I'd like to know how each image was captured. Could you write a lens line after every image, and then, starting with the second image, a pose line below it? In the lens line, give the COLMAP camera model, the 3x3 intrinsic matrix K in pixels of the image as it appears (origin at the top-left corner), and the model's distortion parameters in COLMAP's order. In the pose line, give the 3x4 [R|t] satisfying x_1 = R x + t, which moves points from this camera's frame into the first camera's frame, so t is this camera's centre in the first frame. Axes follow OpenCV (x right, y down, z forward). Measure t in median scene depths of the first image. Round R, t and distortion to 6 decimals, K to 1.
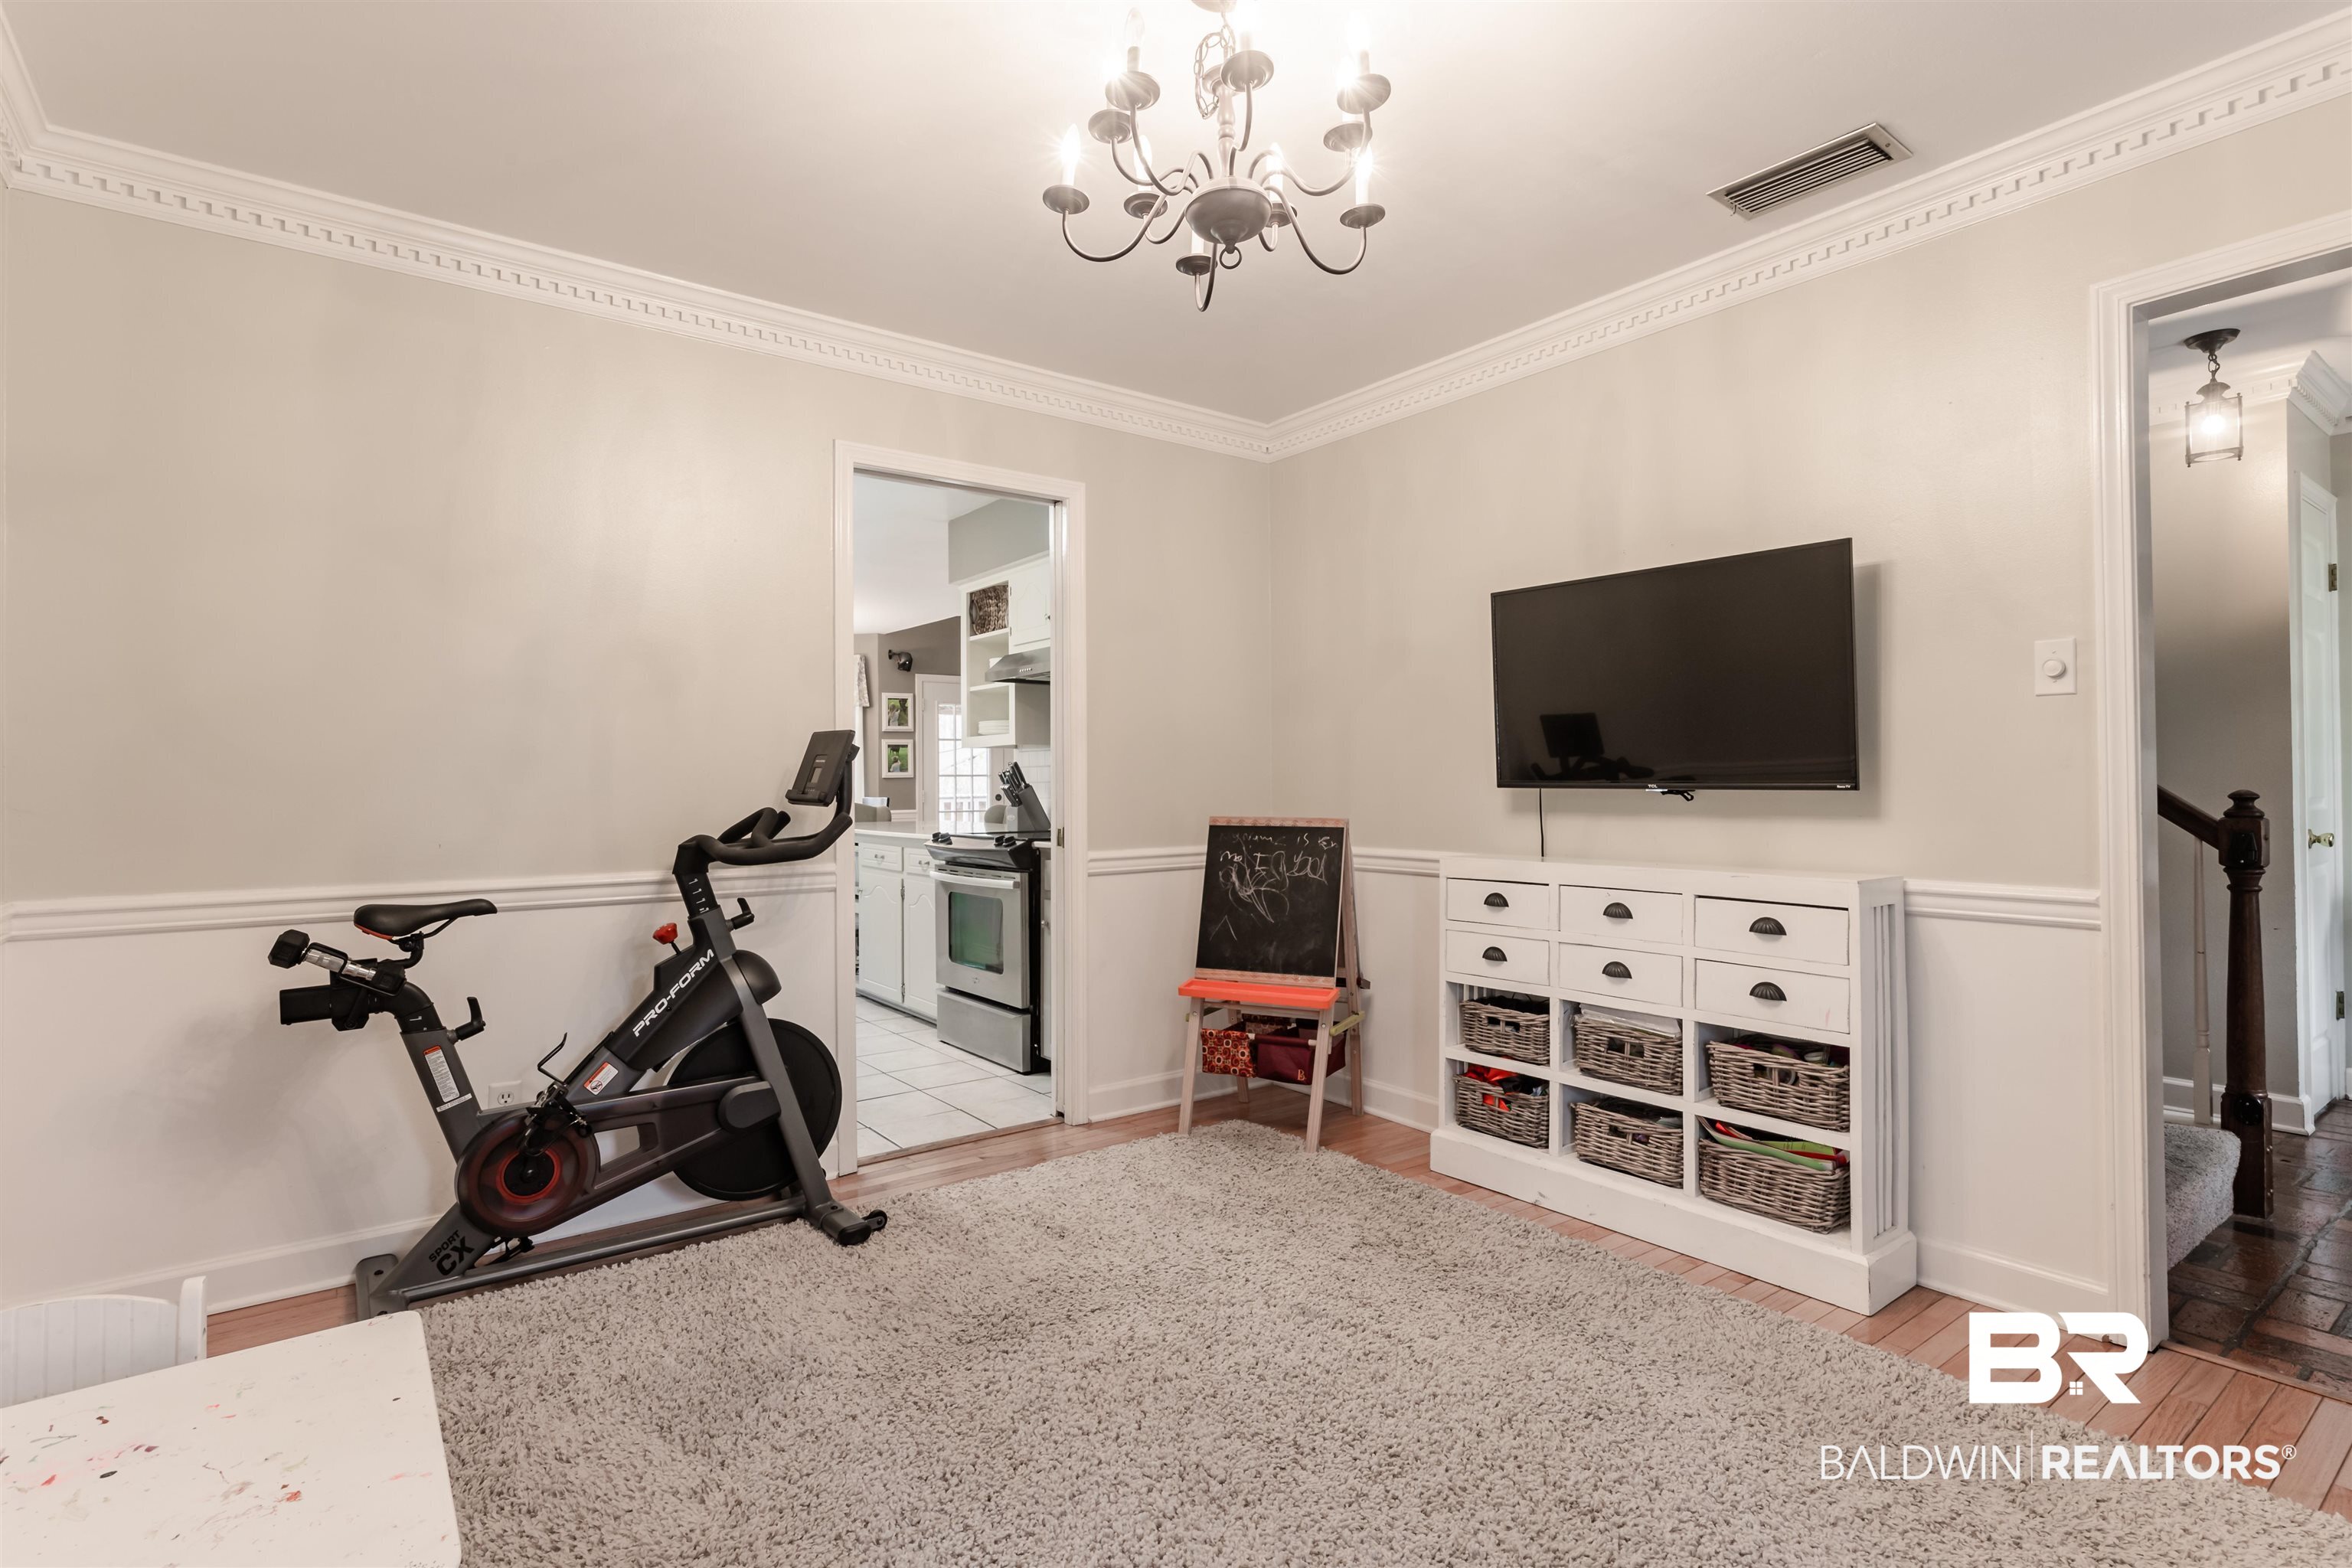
lens RADIAL K [[1144.7, 0, 1178.4], [0, 1144.7, 774.8], [0, 0, 1]] dist [-0.002503, -0.000480]
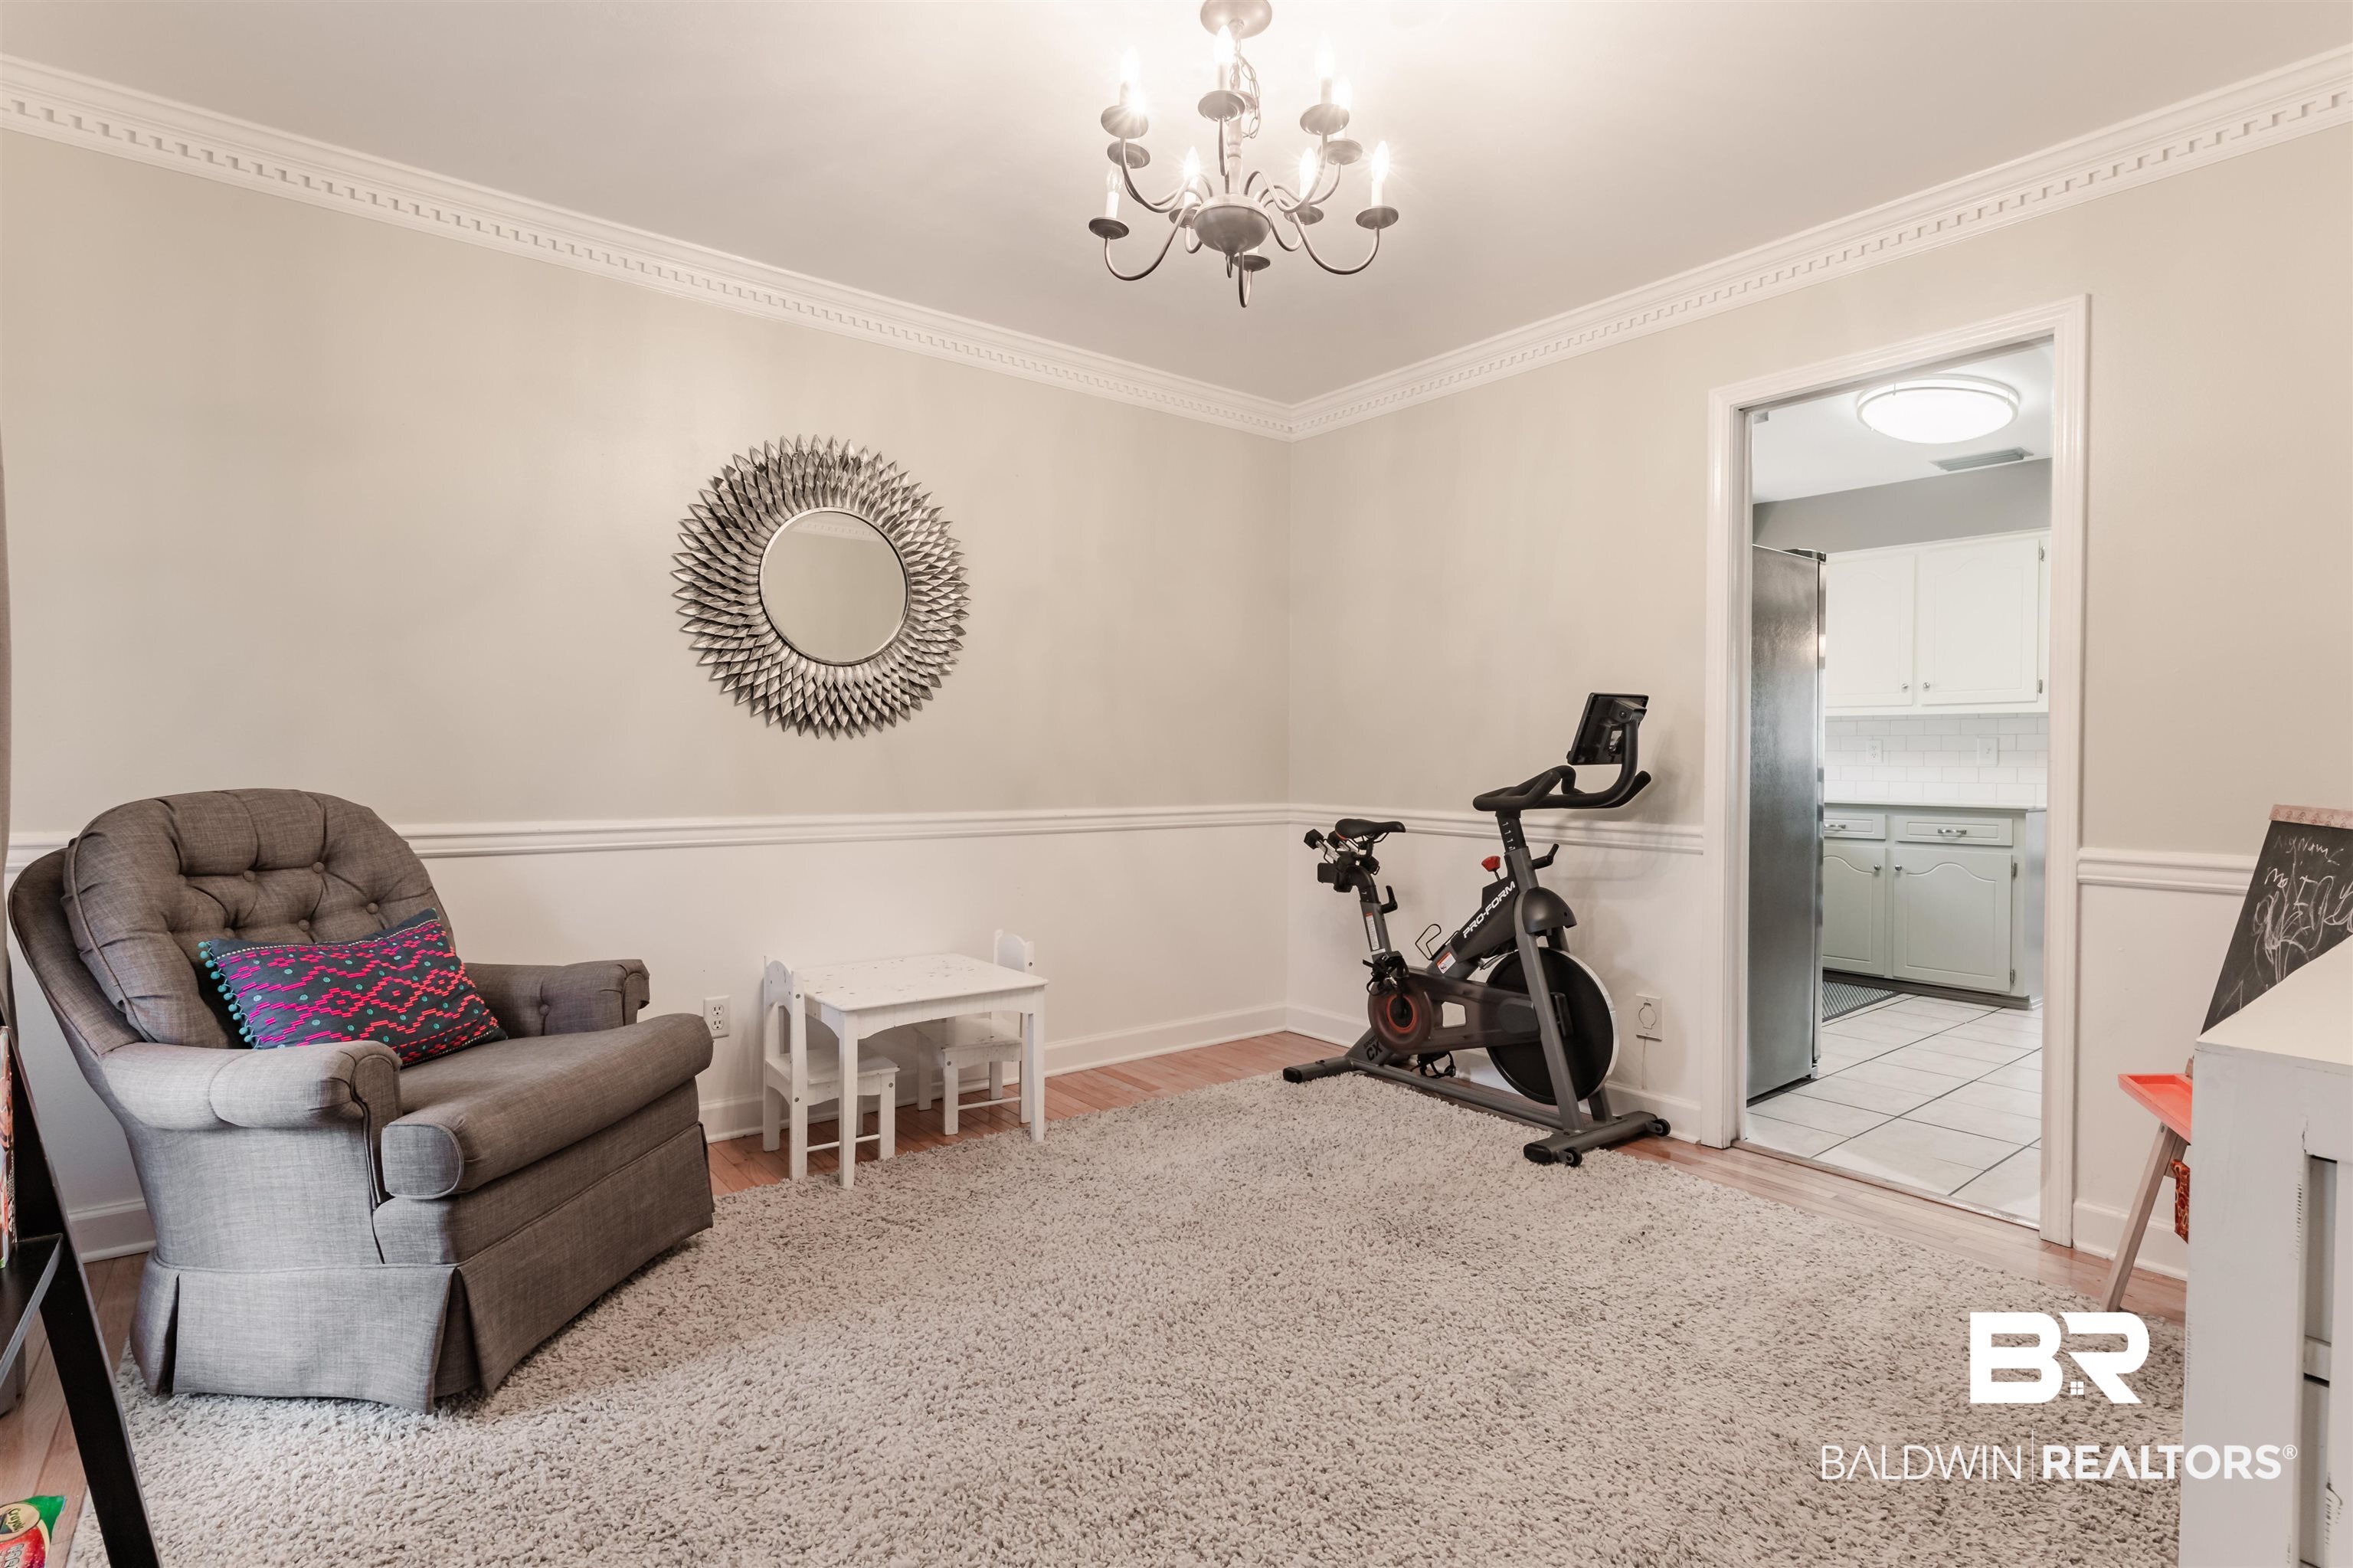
lens RADIAL K [[1145.2, 0, 1178.9], [0, 1145.2, 774.8], [0, 0, 1]] dist [-0.002503, -0.000480]
pose [[0.015913, 0.025962, -0.999536, 0.800075], [0.003216, 0.999656, 0.026017, 0.007370], [0.999868, -0.003628, 0.015824, 0.635158]]
